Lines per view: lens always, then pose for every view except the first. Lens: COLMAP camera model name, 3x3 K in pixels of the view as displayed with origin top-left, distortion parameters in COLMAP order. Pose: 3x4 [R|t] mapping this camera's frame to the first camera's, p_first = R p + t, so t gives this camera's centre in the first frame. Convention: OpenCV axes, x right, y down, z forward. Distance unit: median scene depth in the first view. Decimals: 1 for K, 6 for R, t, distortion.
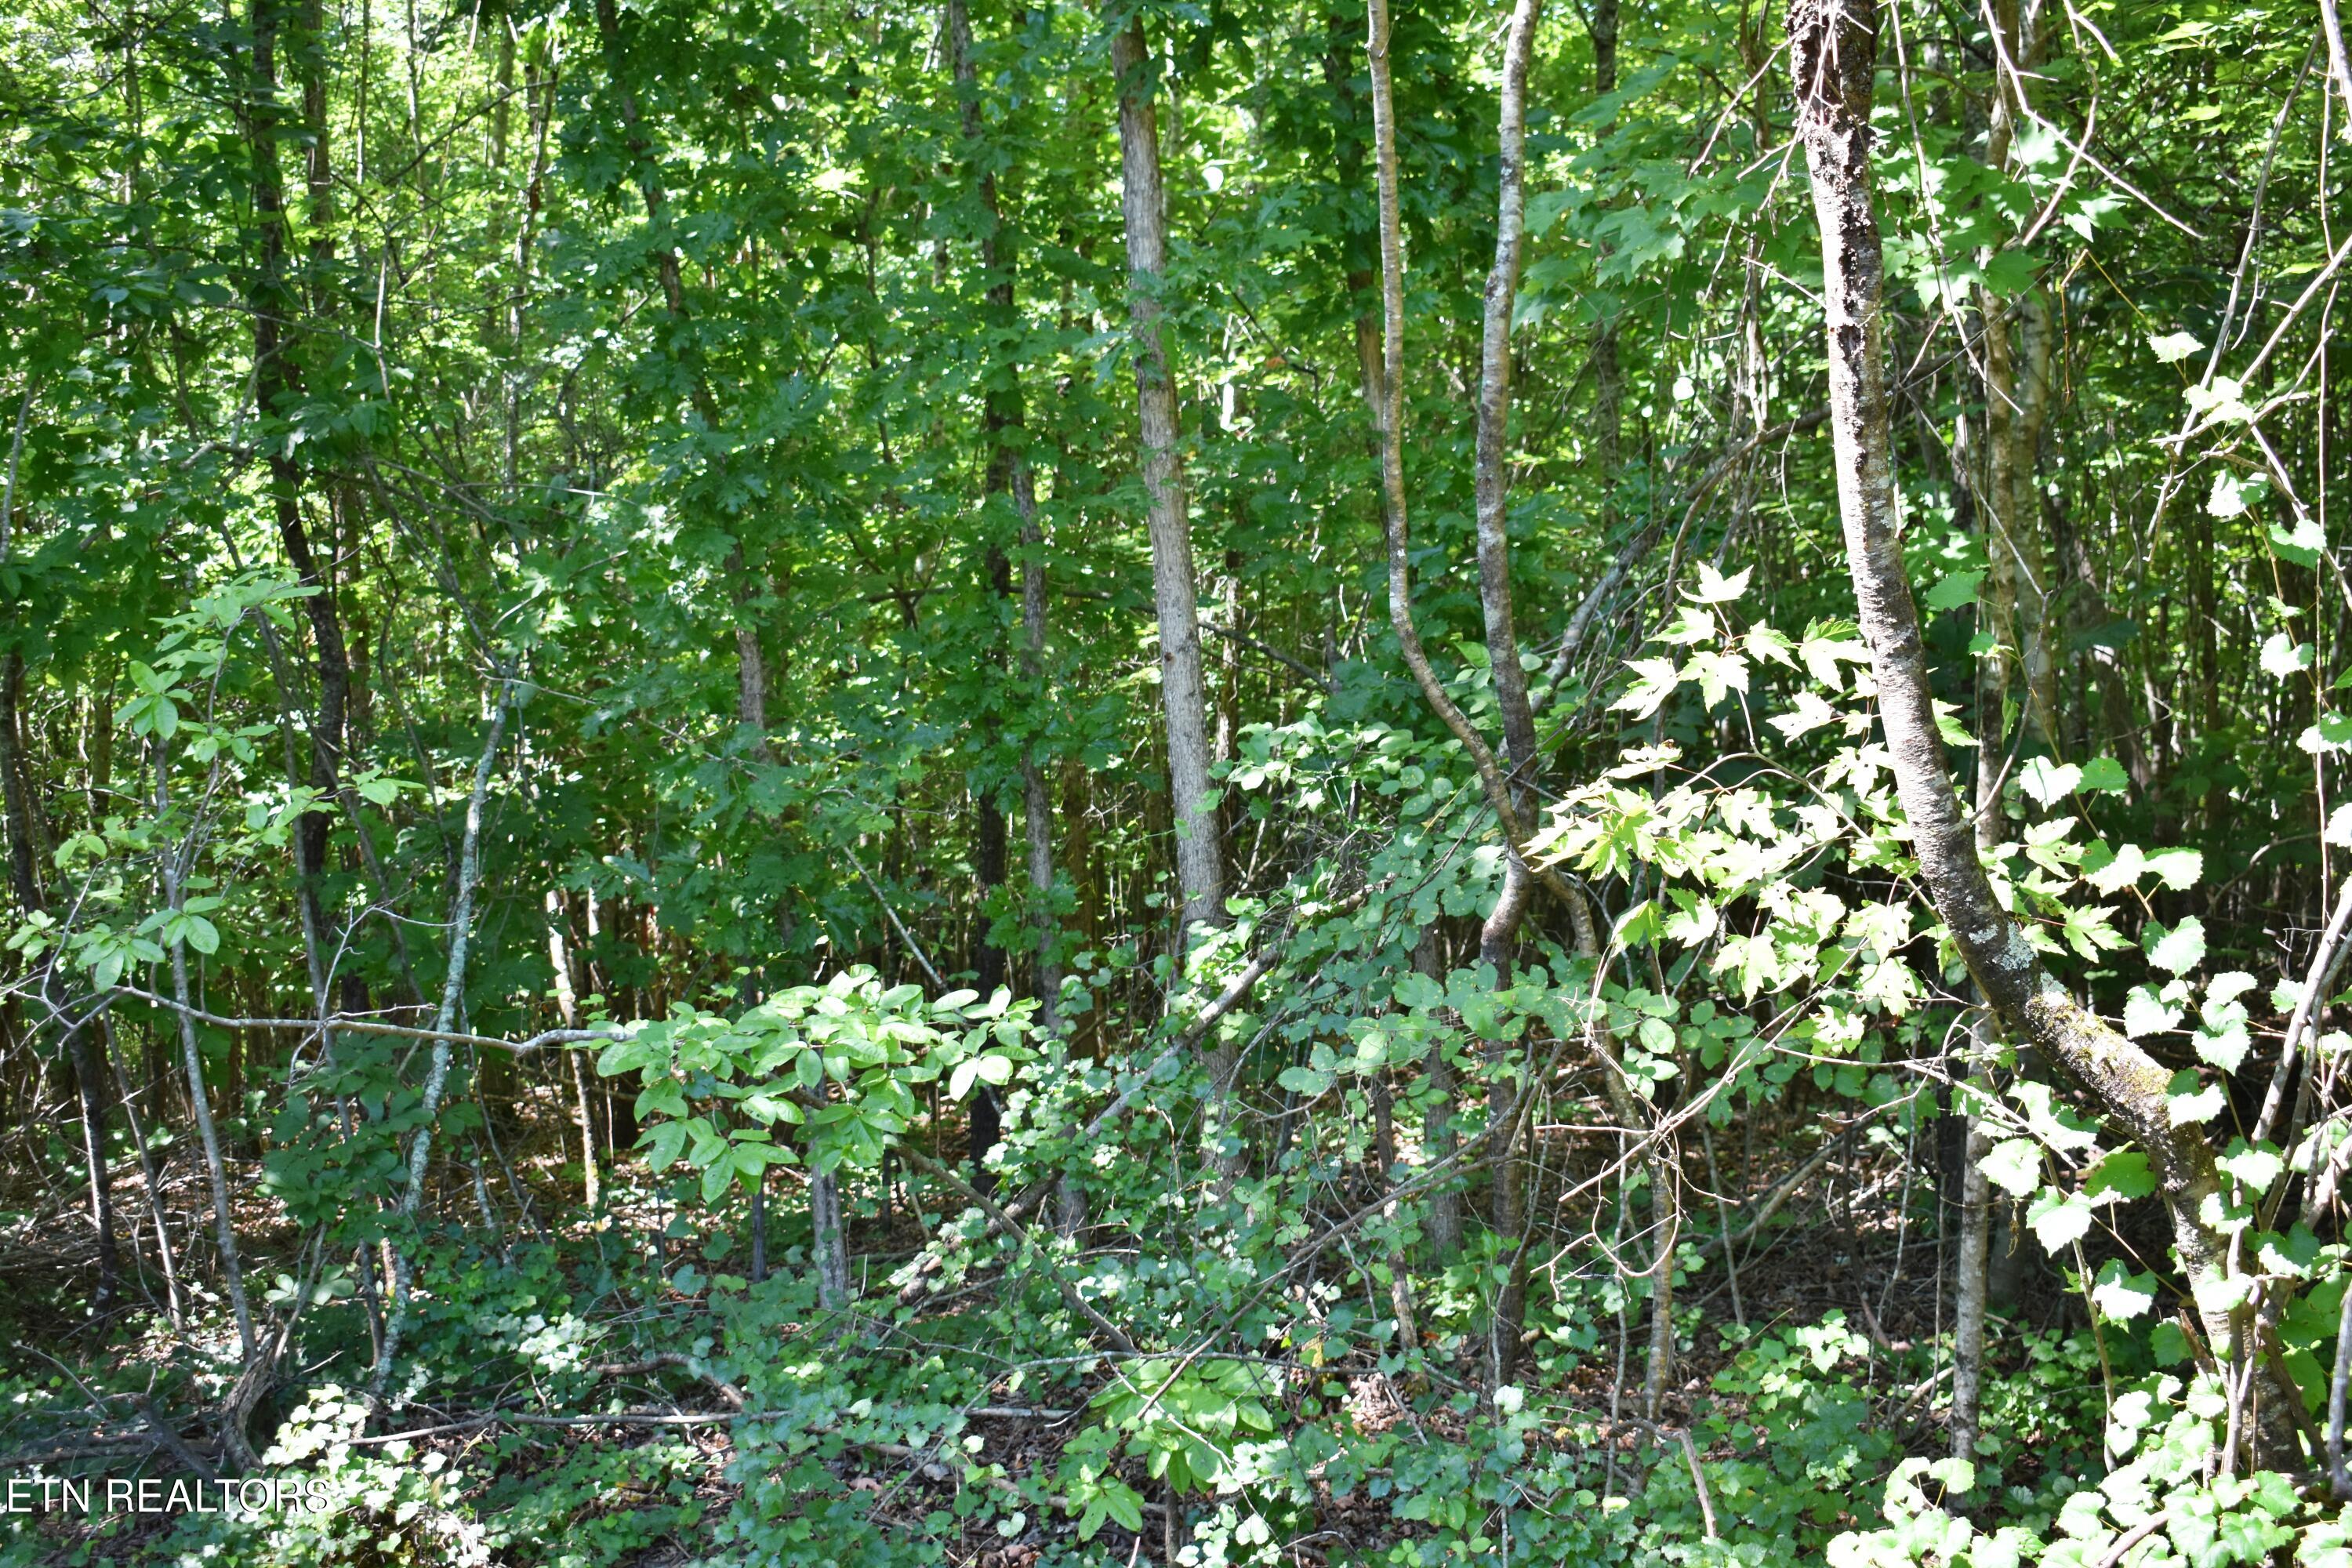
lens RADIAL K [[2777.6, 0, 1176.0], [0, 2777.6, 784.0], [0, 0, 1]] dist [-0.008149, -0.200713]
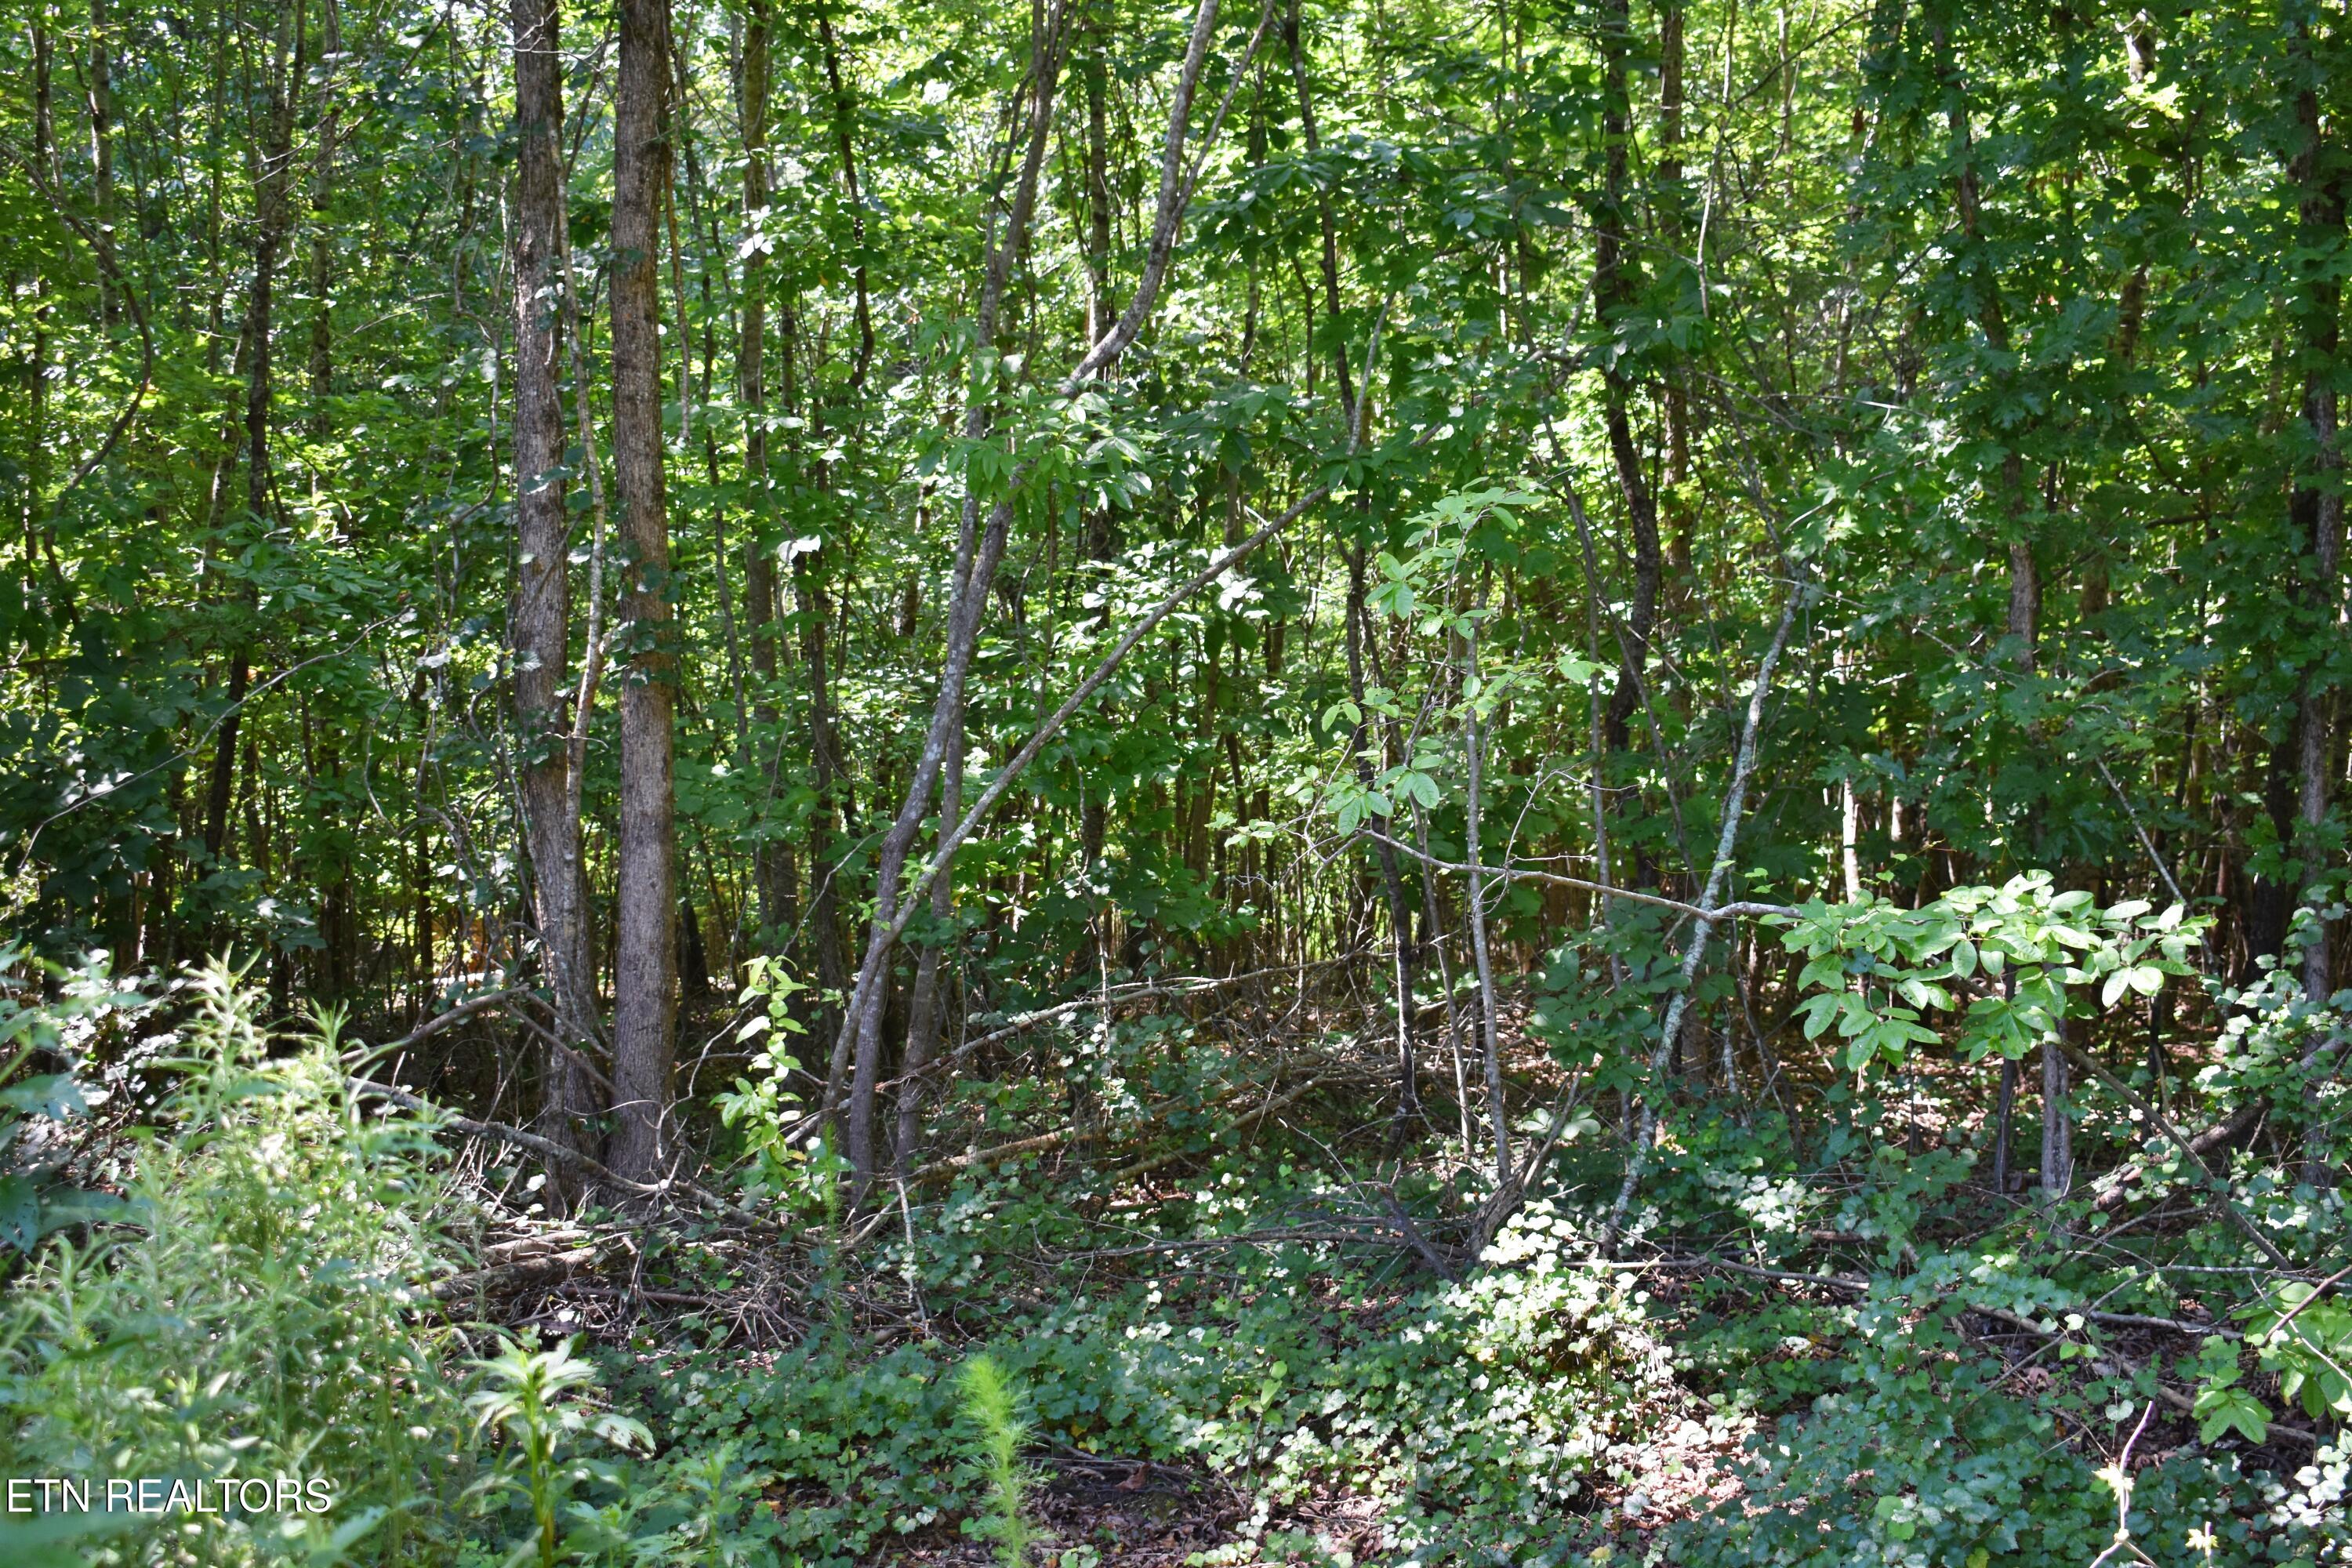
lens RADIAL K [[2920.5, 0, 1192.8], [0, 2920.5, 741.1], [0, 0, 1]] dist [-0.025788, 0.000461]
pose [[0.878228, 0.068811, -0.473266, 0.103570], [-0.059912, 0.997629, 0.033873, -0.001145], [0.474475, -0.001394, 0.880268, -0.101972]]
